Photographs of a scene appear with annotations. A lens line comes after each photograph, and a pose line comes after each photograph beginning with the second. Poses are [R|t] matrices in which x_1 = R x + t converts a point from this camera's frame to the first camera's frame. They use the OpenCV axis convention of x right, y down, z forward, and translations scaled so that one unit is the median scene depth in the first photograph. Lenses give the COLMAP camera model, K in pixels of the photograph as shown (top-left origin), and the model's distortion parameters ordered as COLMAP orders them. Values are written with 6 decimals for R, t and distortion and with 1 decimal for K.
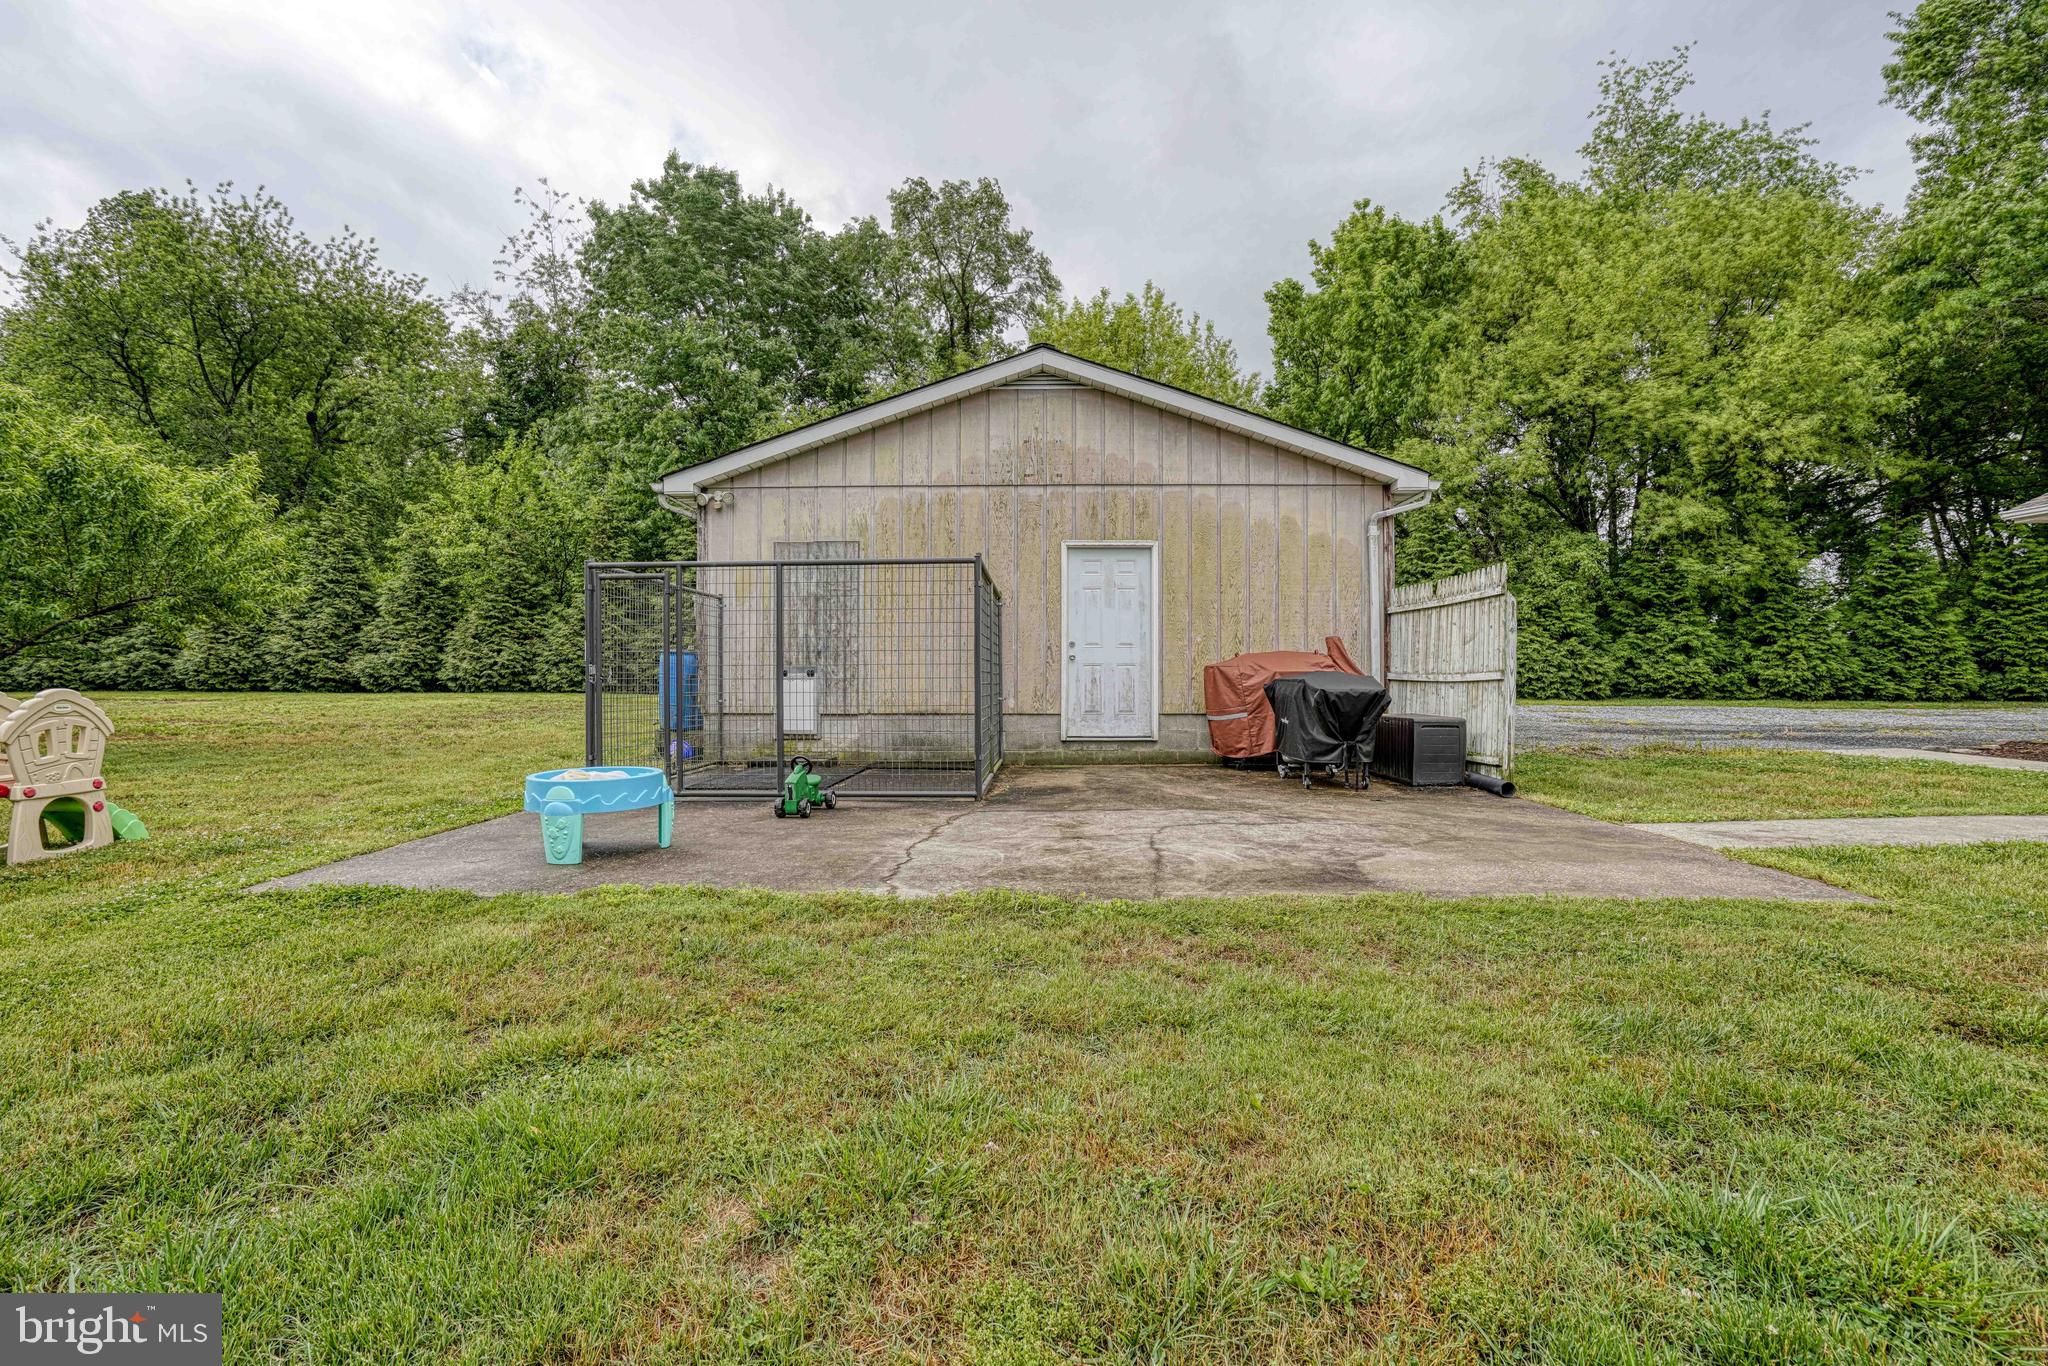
lens RADIAL K [[954.0, 0, 1016.4], [0, 954.0, 679.7], [0, 0, 1]] dist [-0.046309, 0.013626]
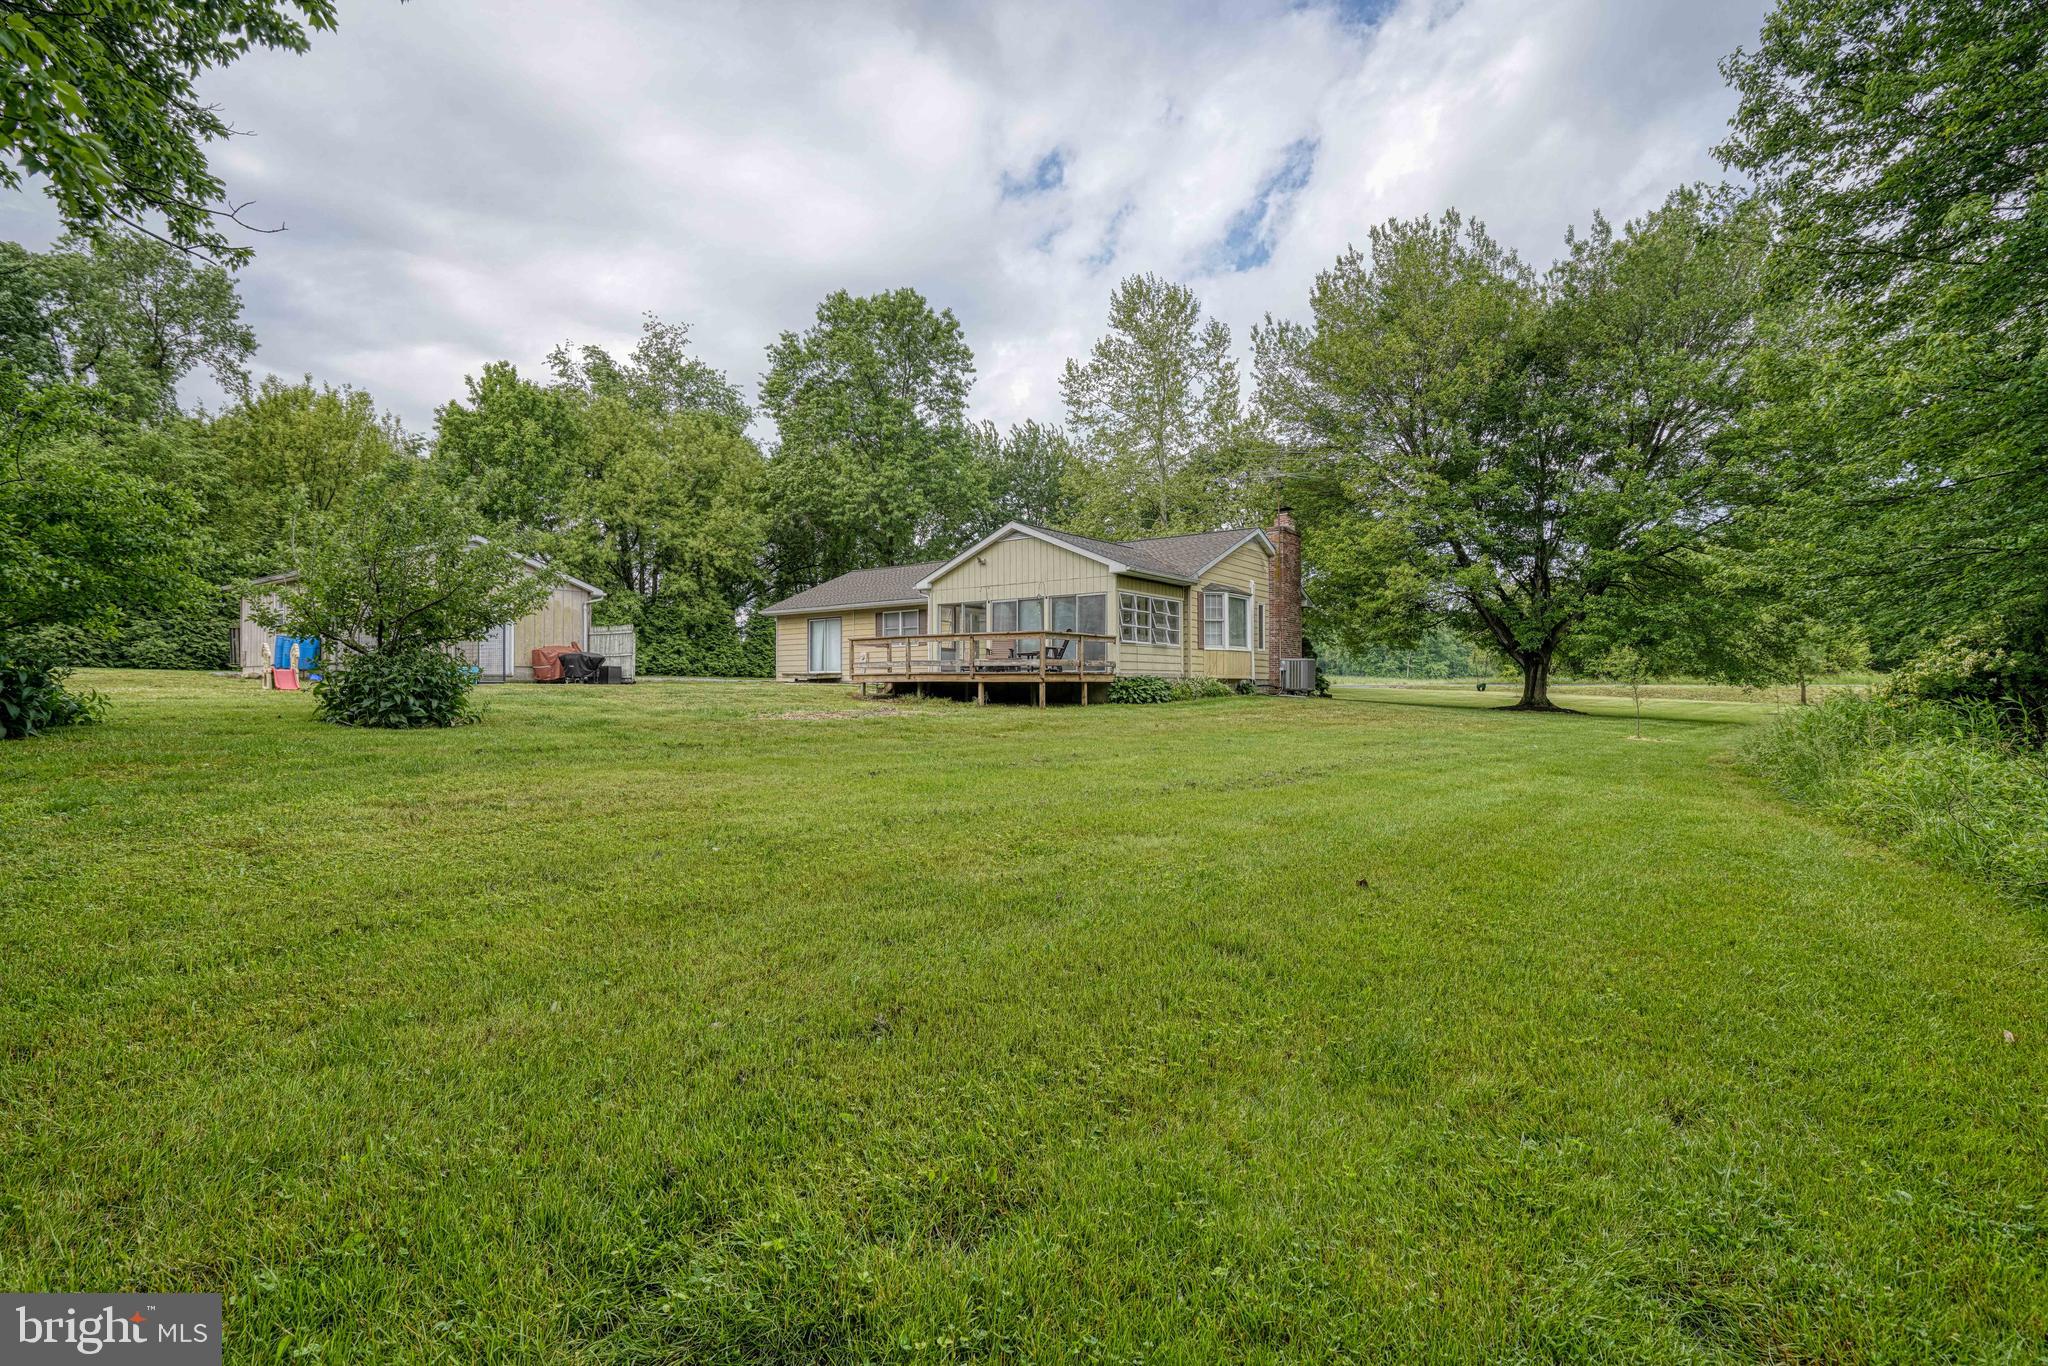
lens RADIAL K [[954.0, 0, 1031.0], [0, 954.0, 689.5], [0, 0, 1]] dist [-0.046309, 0.013626]
pose [[0.564177, -0.001423, 0.825652, -0.607392], [-0.003575, 0.999985, 0.004166, 0.041099], [-0.825646, -0.005302, 0.564164, -0.872598]]
